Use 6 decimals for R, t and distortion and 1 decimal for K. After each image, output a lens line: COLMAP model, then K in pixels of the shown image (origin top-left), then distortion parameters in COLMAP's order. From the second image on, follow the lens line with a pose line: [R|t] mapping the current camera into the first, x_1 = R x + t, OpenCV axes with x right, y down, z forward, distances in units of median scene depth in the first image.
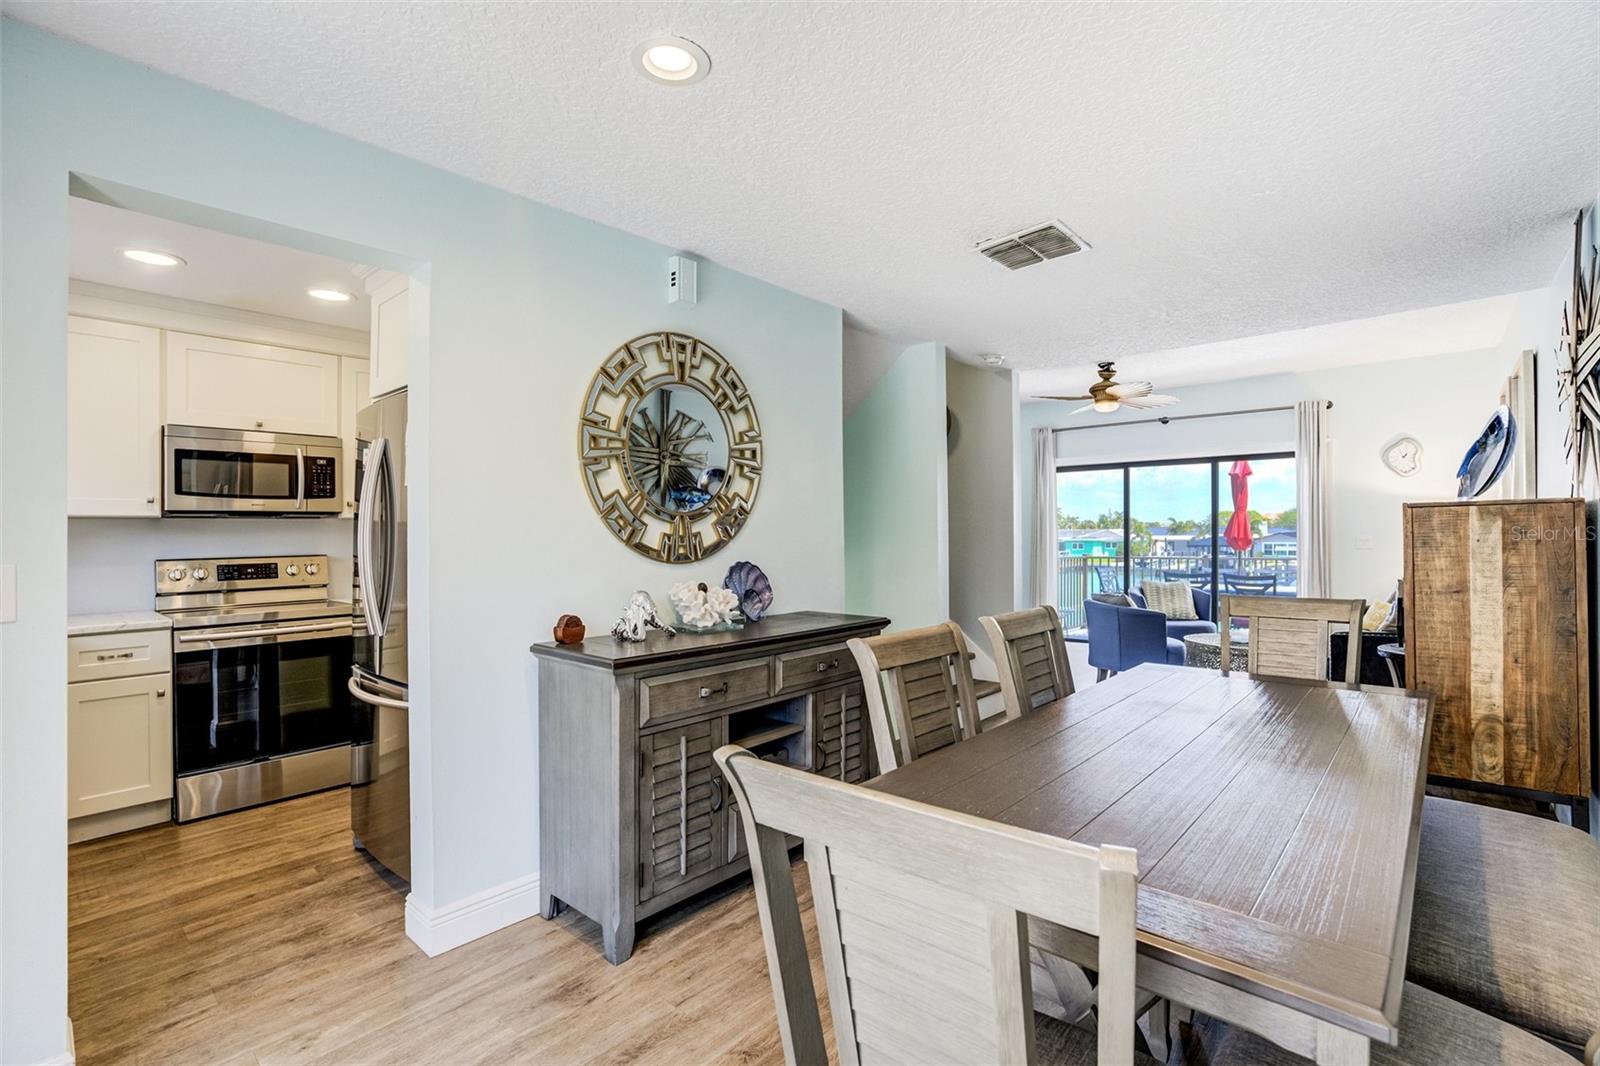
lens RADIAL K [[737.2, 0, 800.5], [0, 737.2, 519.1], [0, 0, 1]] dist [-0.012637, -0.000487]
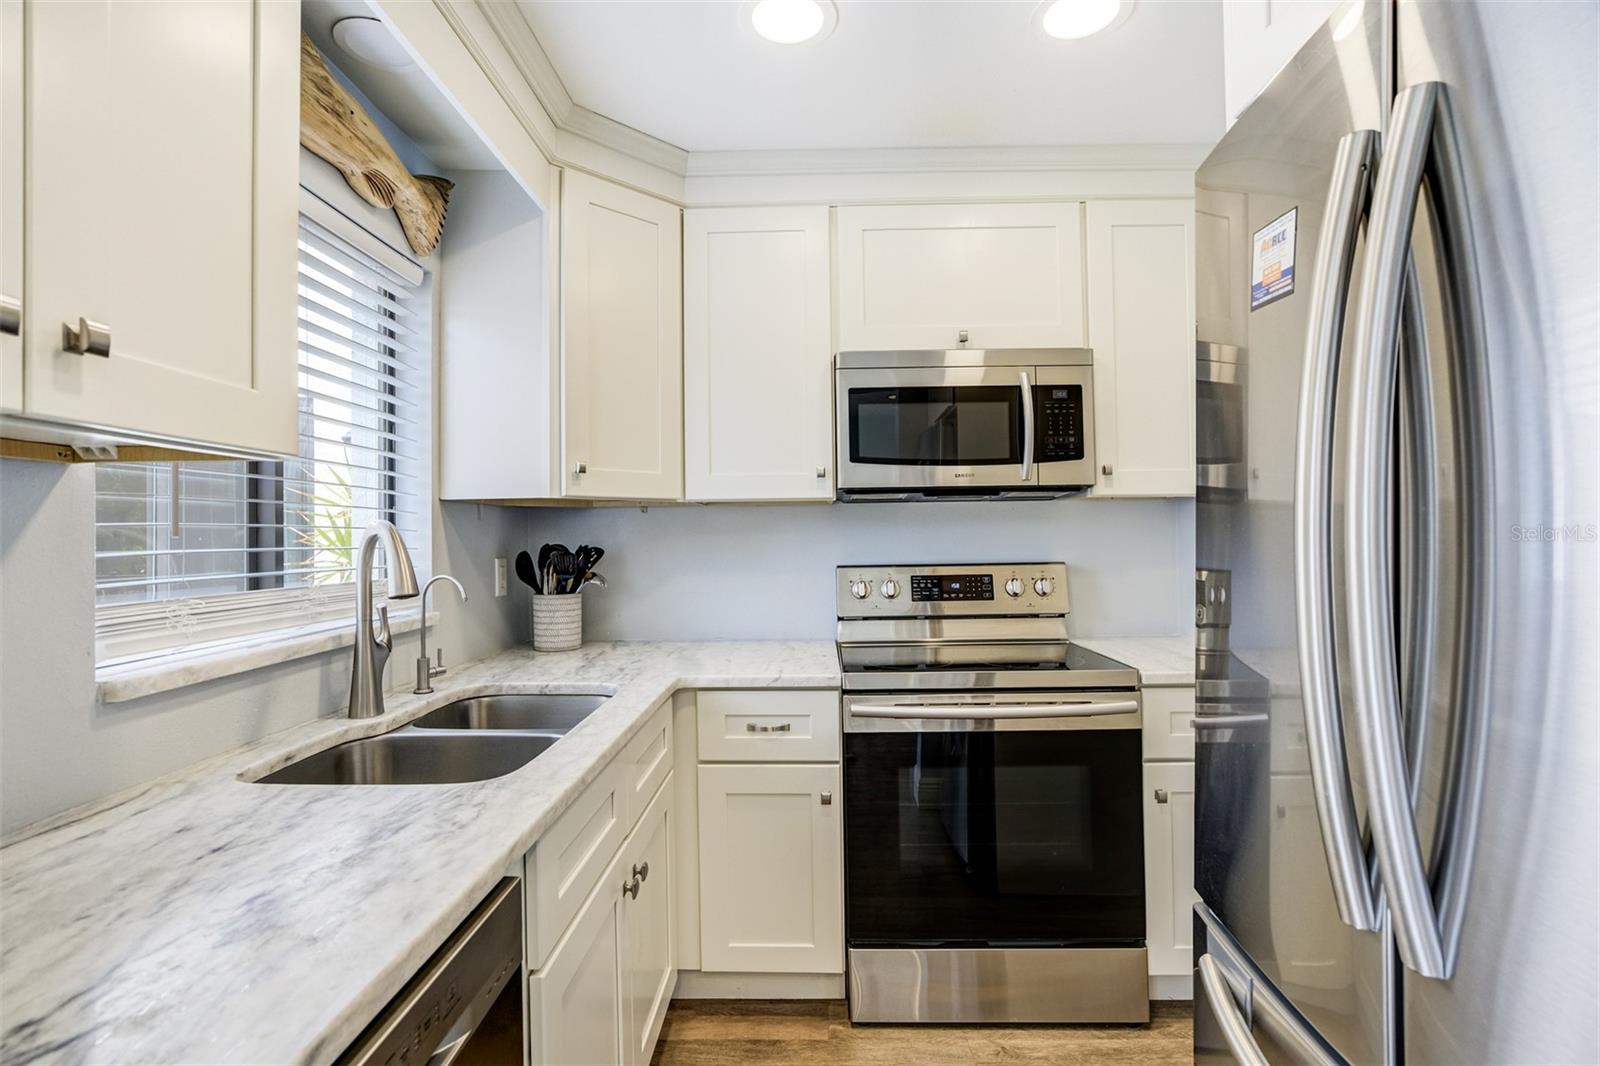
lens RADIAL K [[737.2, 0, 794.5], [0, 737.2, 529.5], [0, 0, 1]] dist [-0.012637, -0.000487]
pose [[0.642122, -0.001576, -0.766601, -0.392759], [0.016709, 0.999789, 0.011940, 0.014223], [0.766420, -0.020476, 0.642013, 0.539053]]
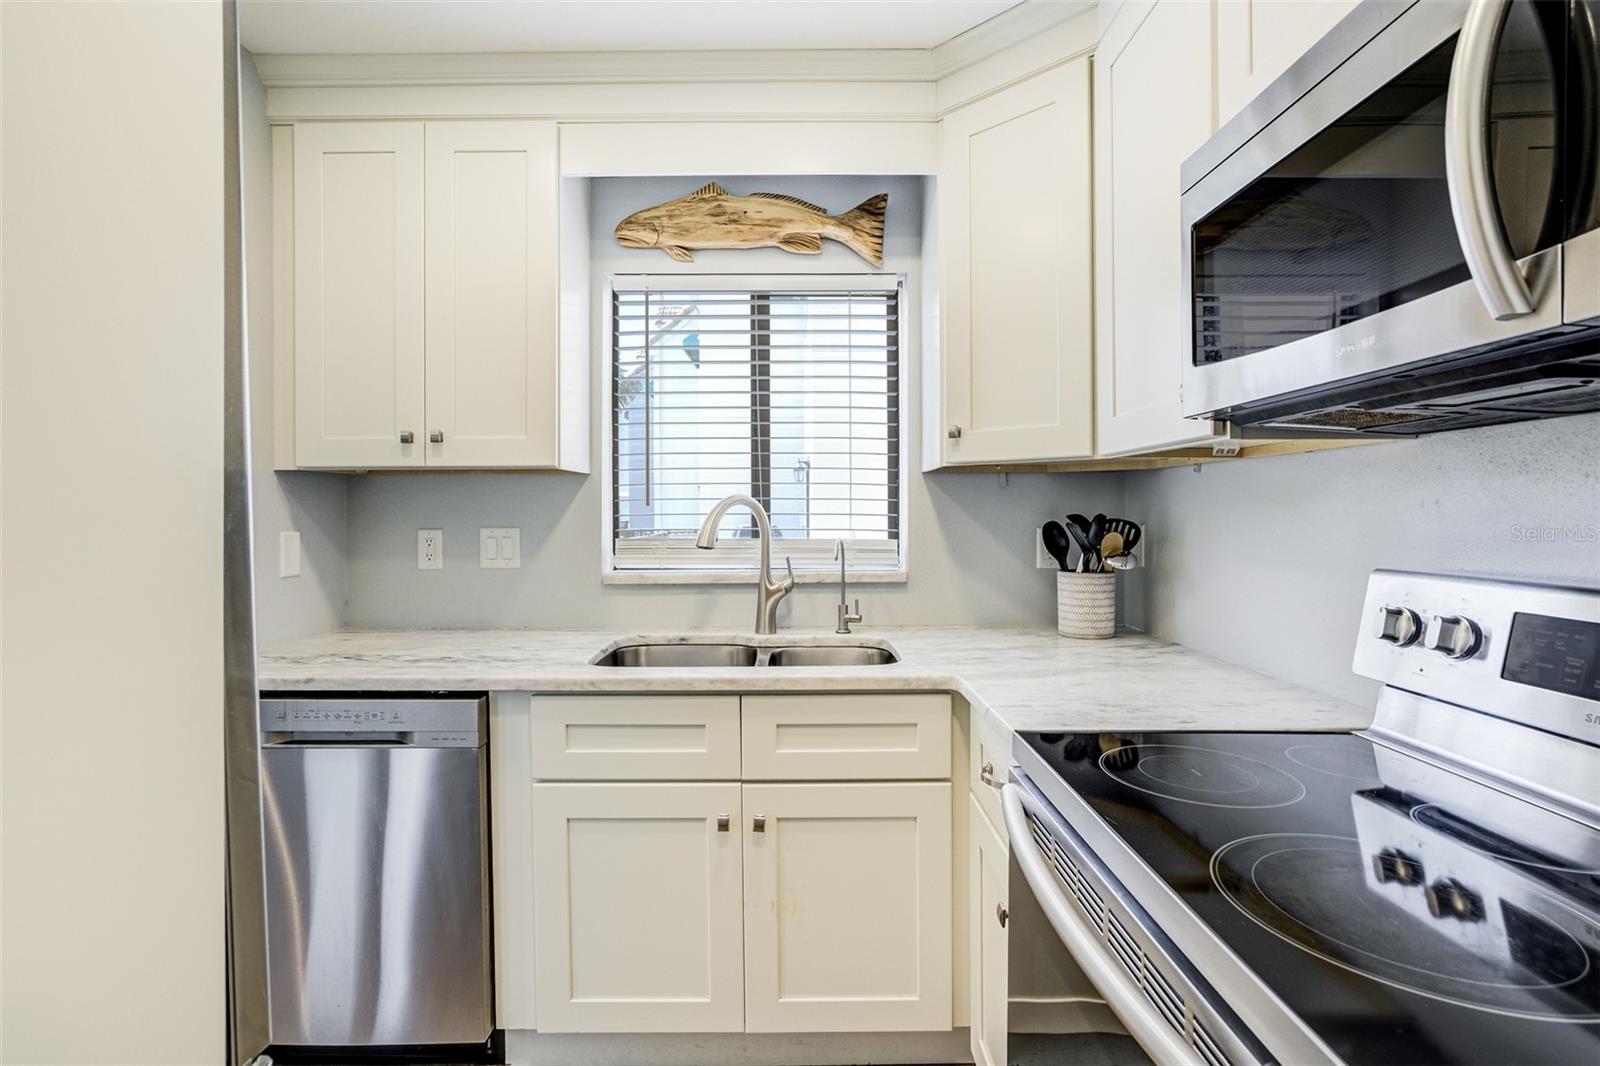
lens RADIAL K [[737.2, 0, 796.0], [0, 737.2, 524.7], [0, 0, 1]] dist [-0.012637, -0.000487]
pose [[-0.747470, 0.009401, -0.664229, -0.490912], [0.015520, 0.999874, -0.003314, 0.036351], [0.664114, -0.012786, -0.747522, 1.056790]]
